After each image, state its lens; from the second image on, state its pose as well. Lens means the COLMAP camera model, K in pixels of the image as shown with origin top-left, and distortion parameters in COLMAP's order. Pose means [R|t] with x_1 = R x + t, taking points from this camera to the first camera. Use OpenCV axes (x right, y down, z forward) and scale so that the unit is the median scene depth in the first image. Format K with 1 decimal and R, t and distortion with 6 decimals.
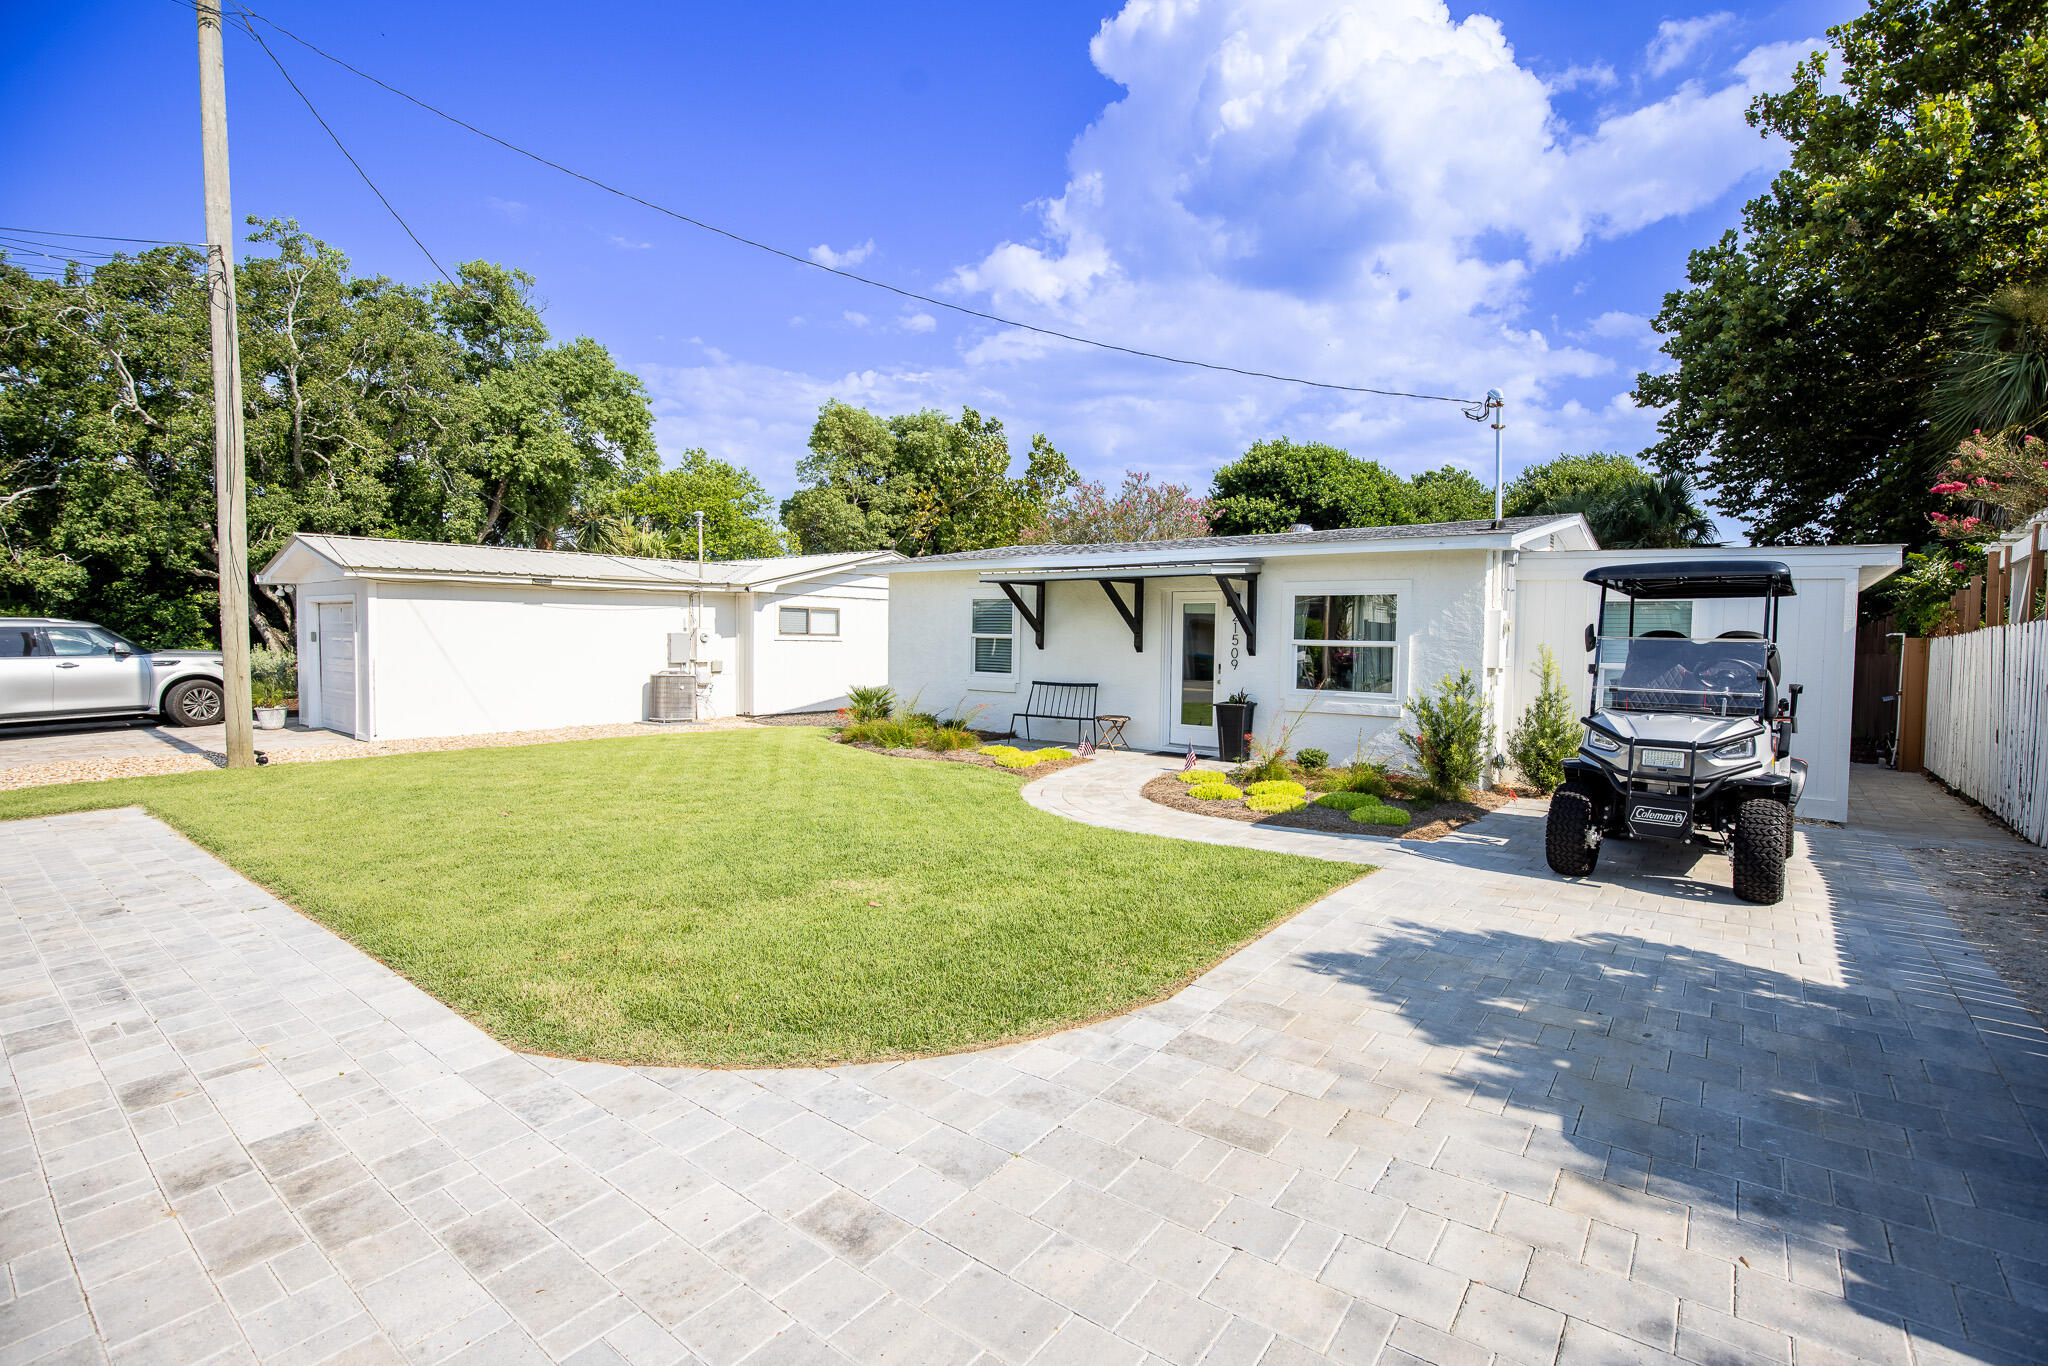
lens RADIAL K [[931.7, 0, 1031.8], [0, 931.7, 686.0], [0, 0, 1]] dist [-0.037624, 0.007814]
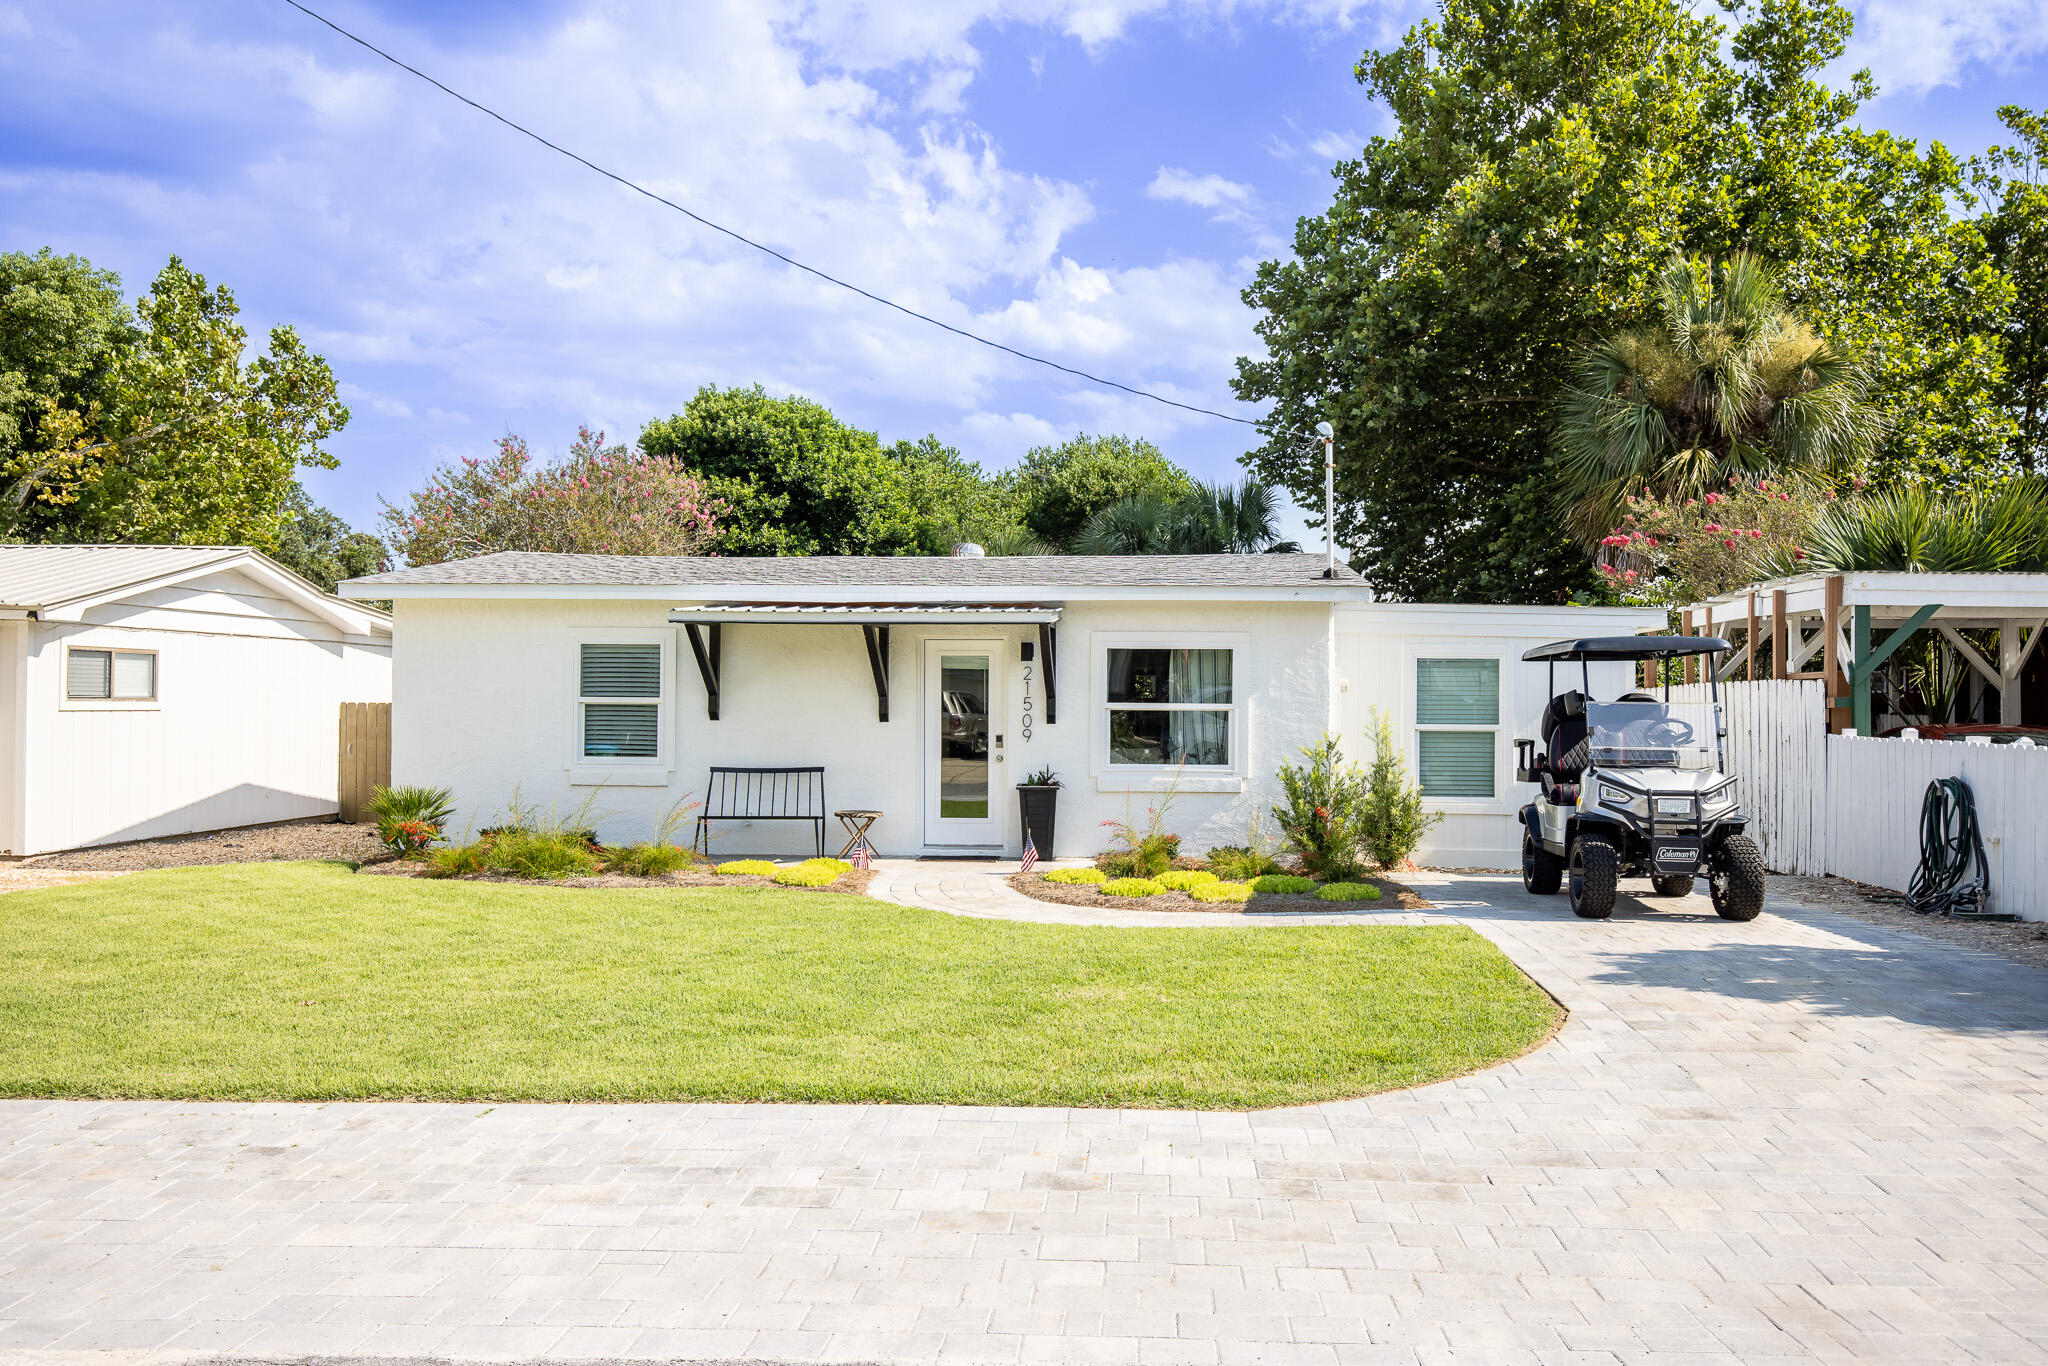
lens RADIAL K [[1647.0, 0, 1024.9], [0, 1647.0, 699.2], [0, 0, 1]] dist [0.033304, 0.003310]
pose [[0.831379, -0.011262, 0.555592, -0.473070], [0.035857, 0.998798, -0.033409, -0.006498], [-0.554548, 0.047698, 0.830783, -0.122888]]
